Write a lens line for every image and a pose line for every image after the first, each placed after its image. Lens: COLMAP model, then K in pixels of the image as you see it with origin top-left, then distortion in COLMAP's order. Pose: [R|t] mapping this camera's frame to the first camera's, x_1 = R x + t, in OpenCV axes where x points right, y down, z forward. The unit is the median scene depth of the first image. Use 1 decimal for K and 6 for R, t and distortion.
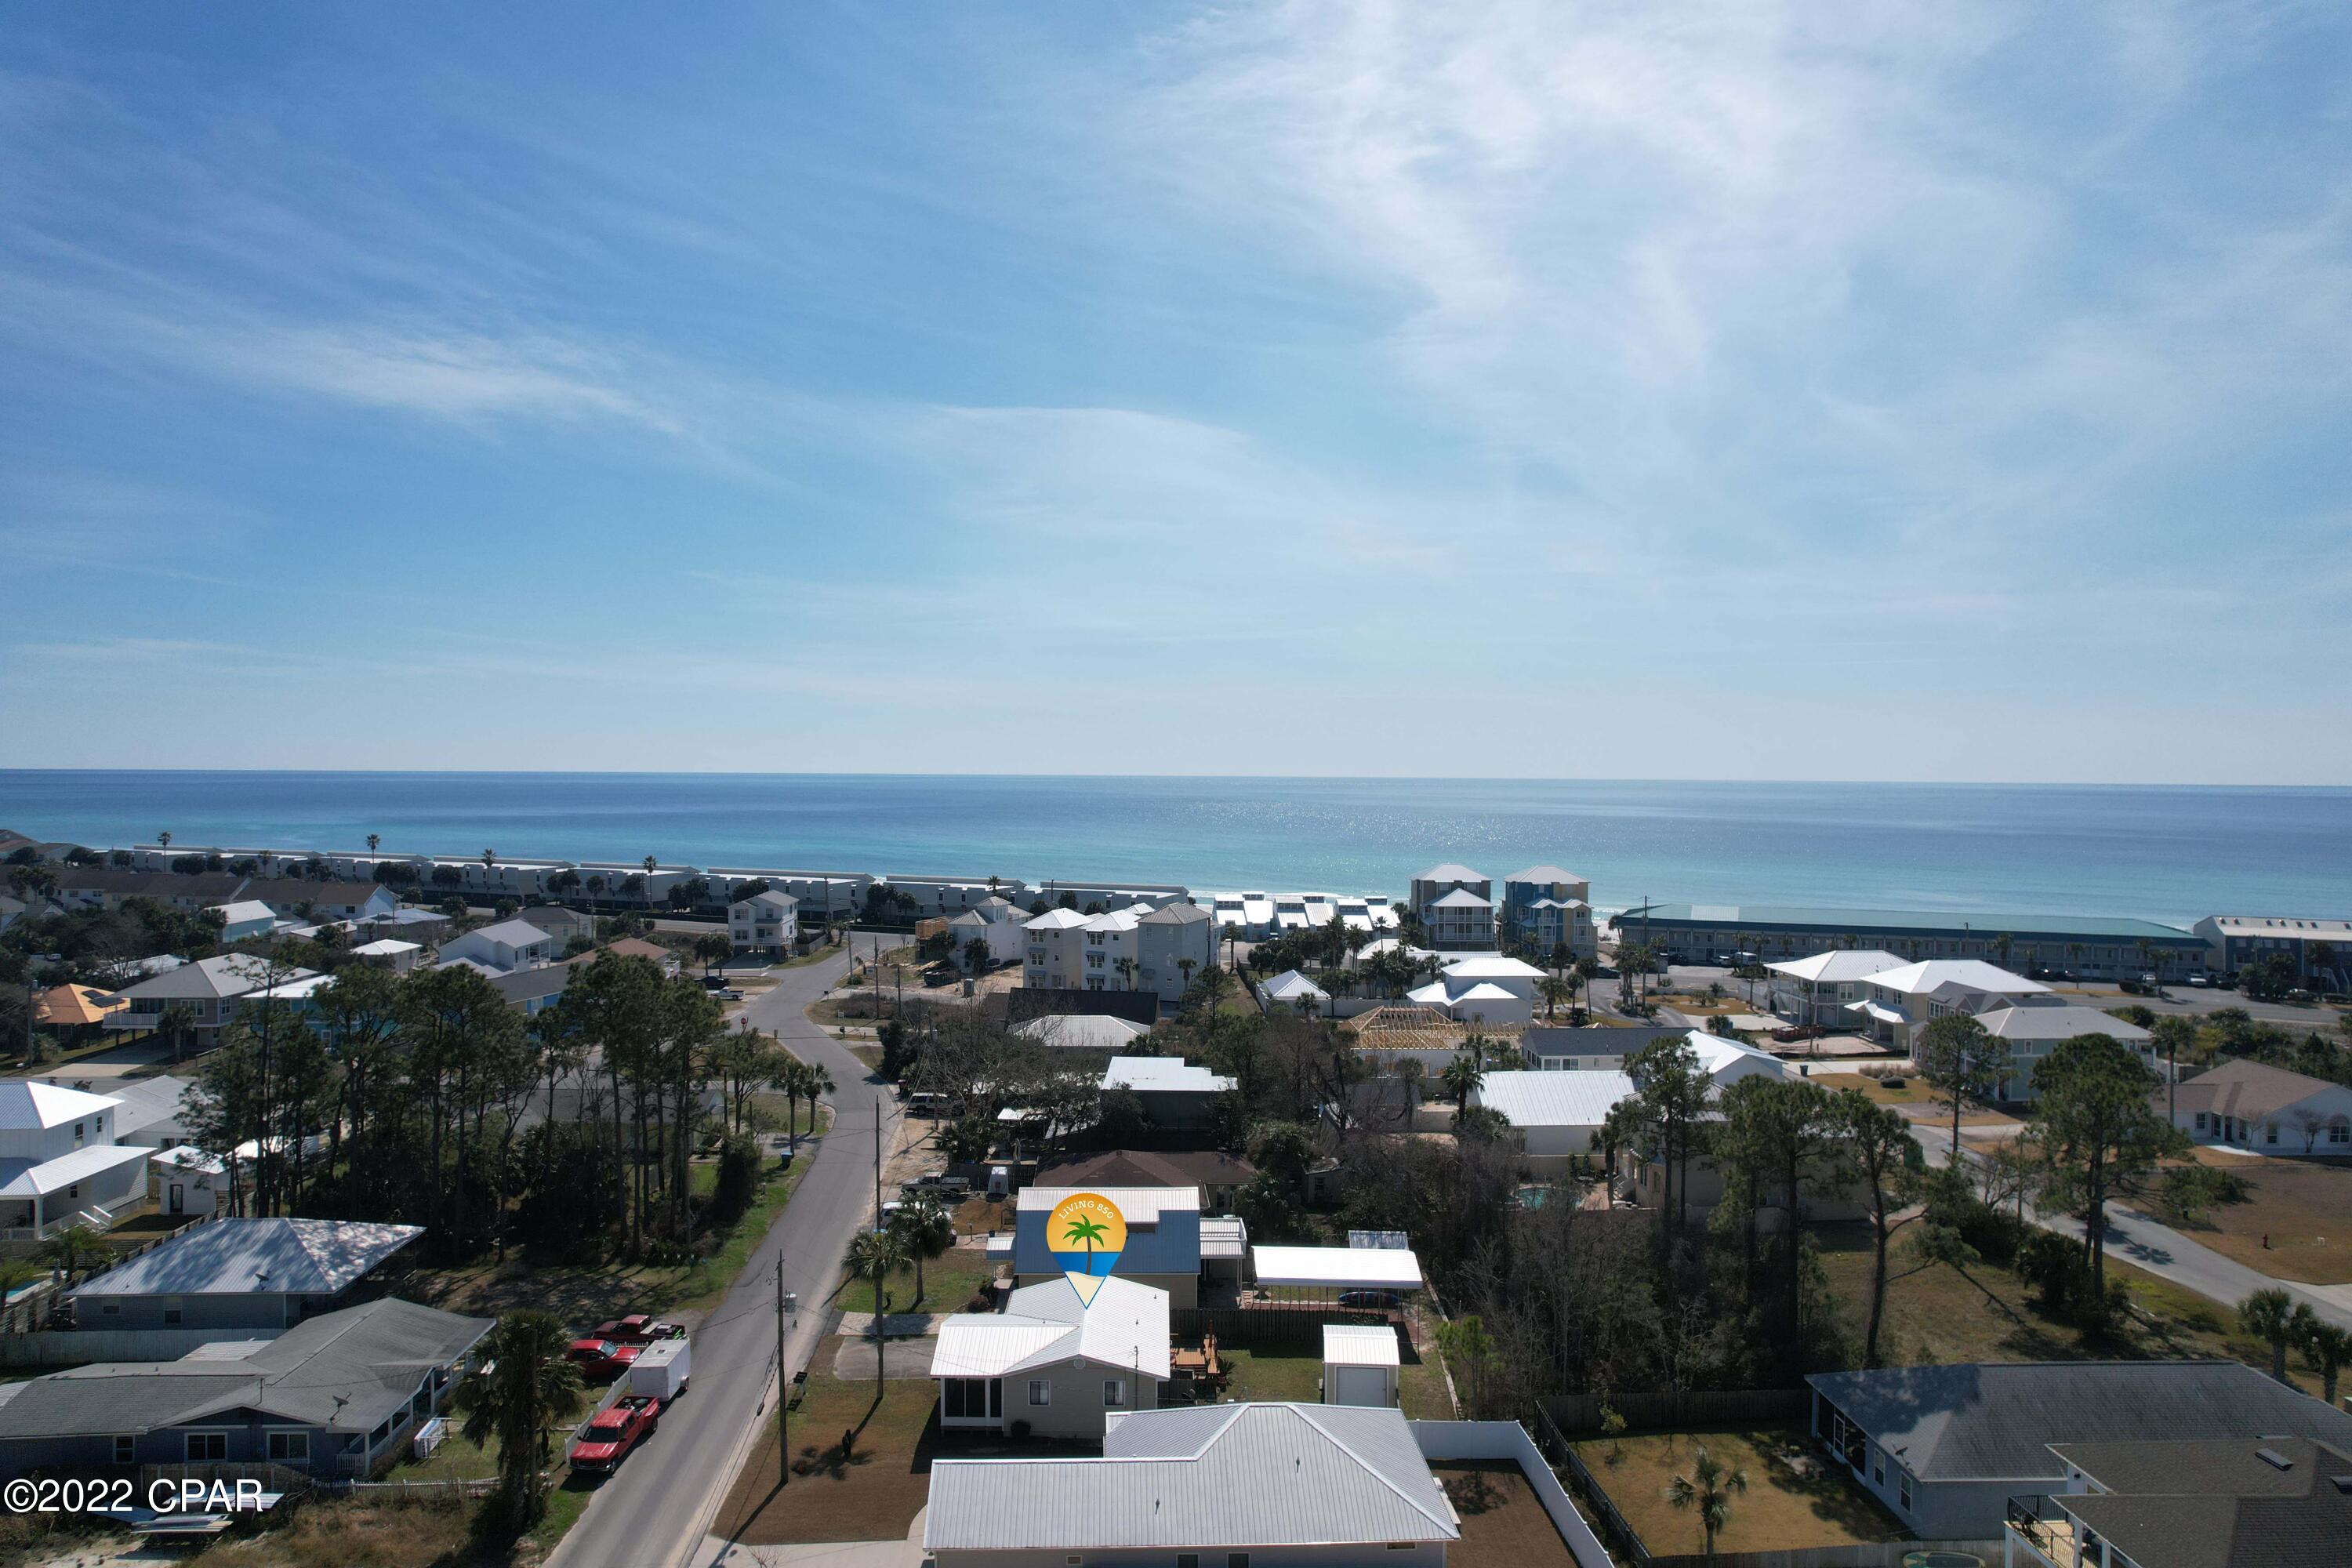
lens RADIAL K [[1497.0, 0, 1176.0], [0, 1497.0, 784.0], [0, 0, 1]] dist [-0.077415, 0.076033]
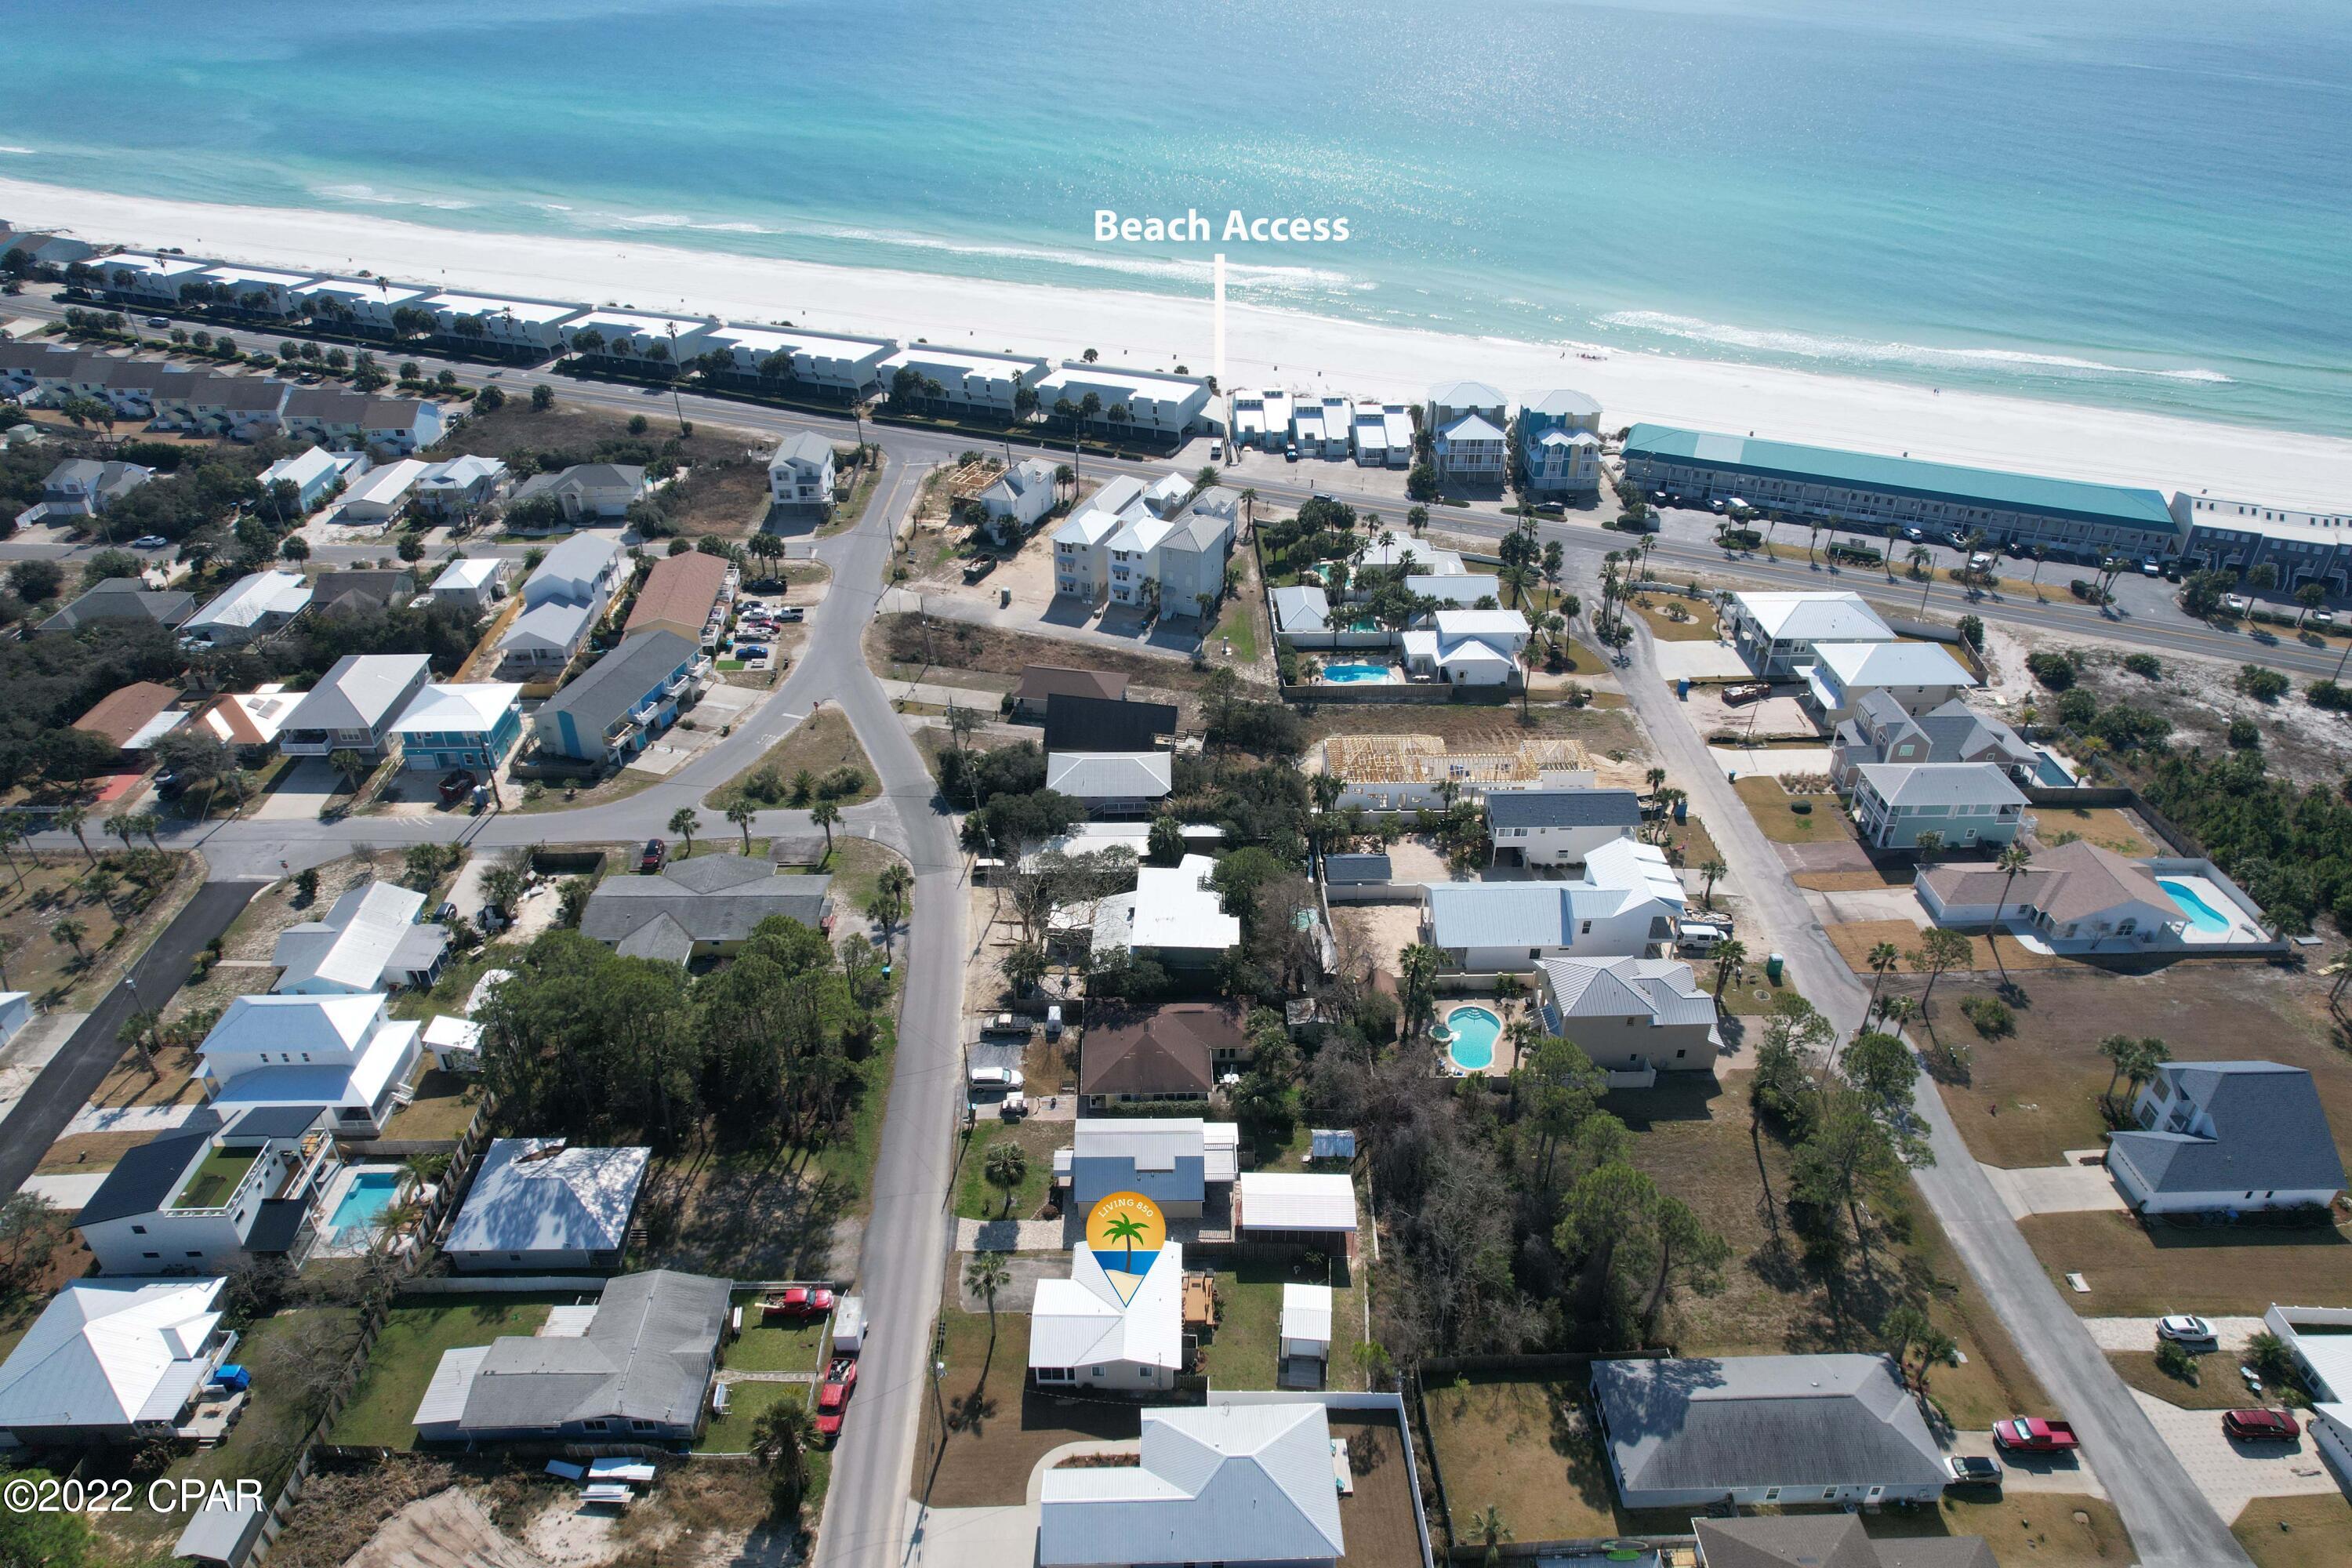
lens RADIAL K [[1497.0, 0, 1176.0], [0, 1497.0, 784.0], [0, 0, 1]] dist [-0.077415, 0.076033]
pose [[0.999850, 0.003244, -0.017032, 0.005631], [0.006315, 0.846741, 0.531968, -0.354286], [0.016147, -0.531996, 0.846593, -0.000407]]
